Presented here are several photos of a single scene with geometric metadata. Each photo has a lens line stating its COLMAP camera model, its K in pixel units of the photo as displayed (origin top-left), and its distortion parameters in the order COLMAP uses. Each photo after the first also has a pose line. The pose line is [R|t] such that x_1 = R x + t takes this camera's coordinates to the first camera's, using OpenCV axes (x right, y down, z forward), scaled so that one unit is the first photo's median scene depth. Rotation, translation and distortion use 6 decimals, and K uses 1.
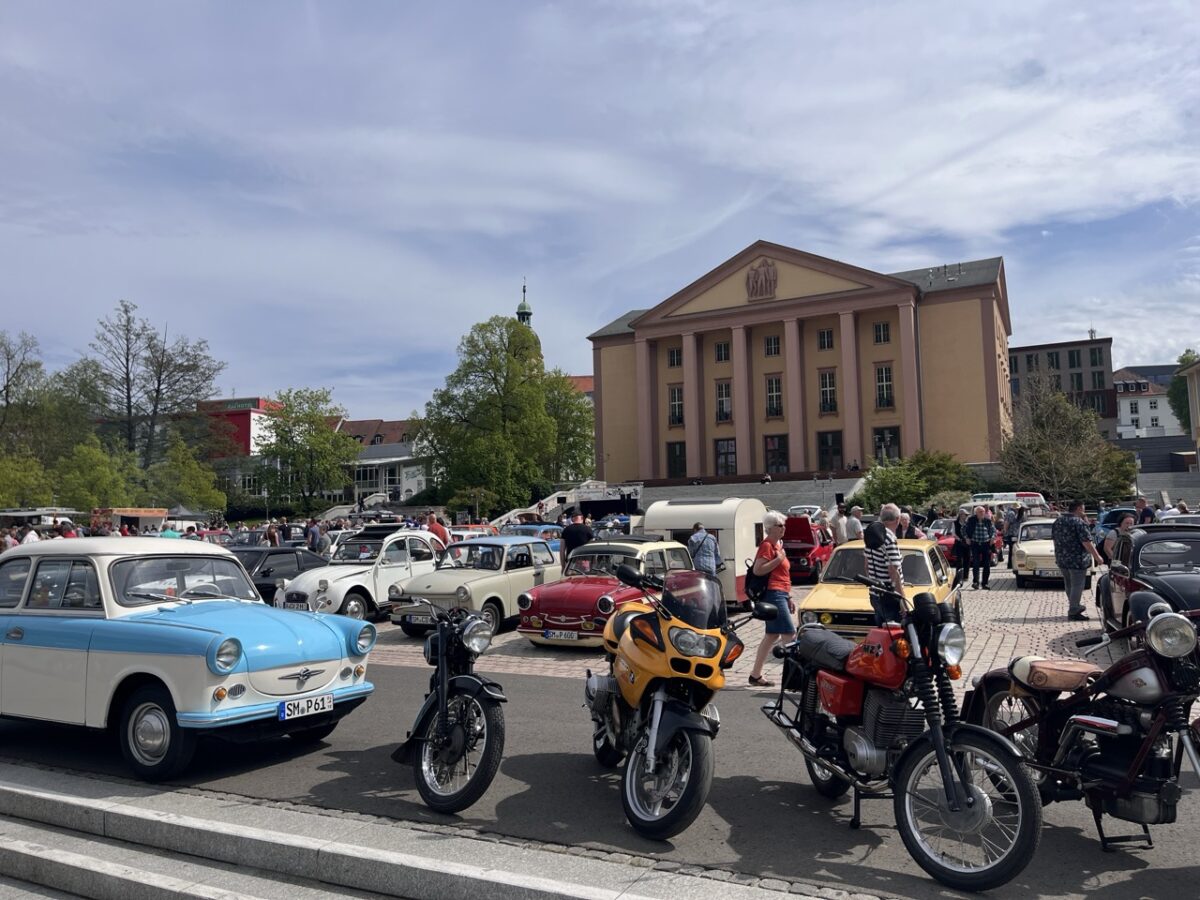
lens RADIAL K [[915.1, 0, 600.0], [0, 915.1, 450.0], [0, 0, 1]] dist [0.089741, -0.123527]
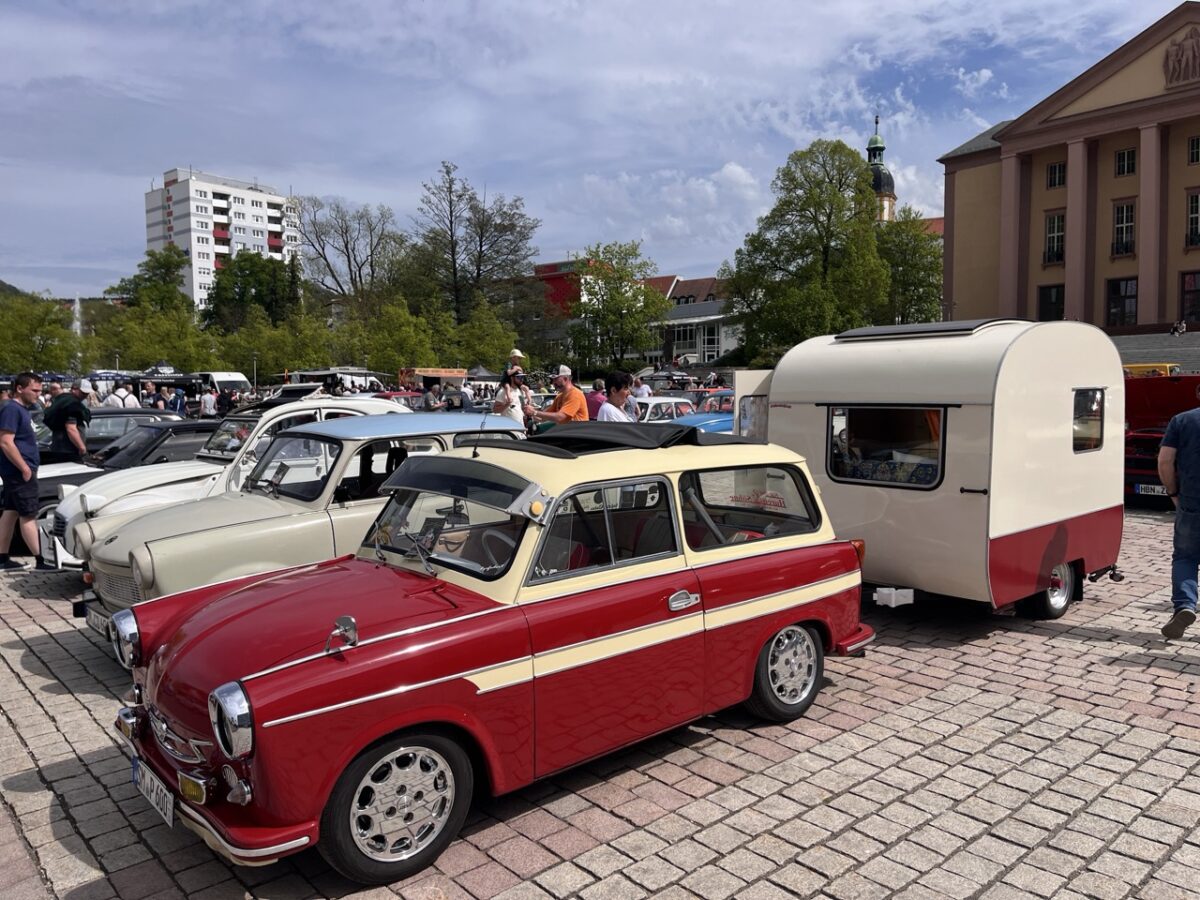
lens RADIAL K [[915.1, 0, 600.0], [0, 915.1, 450.0], [0, 0, 1]] dist [0.089741, -0.123527]
pose [[0.928352, 0.032472, -0.370282, 0.023016], [0.022745, 0.989347, 0.143788, 0.008013], [0.371006, -0.141908, 0.917724, 0.101853]]
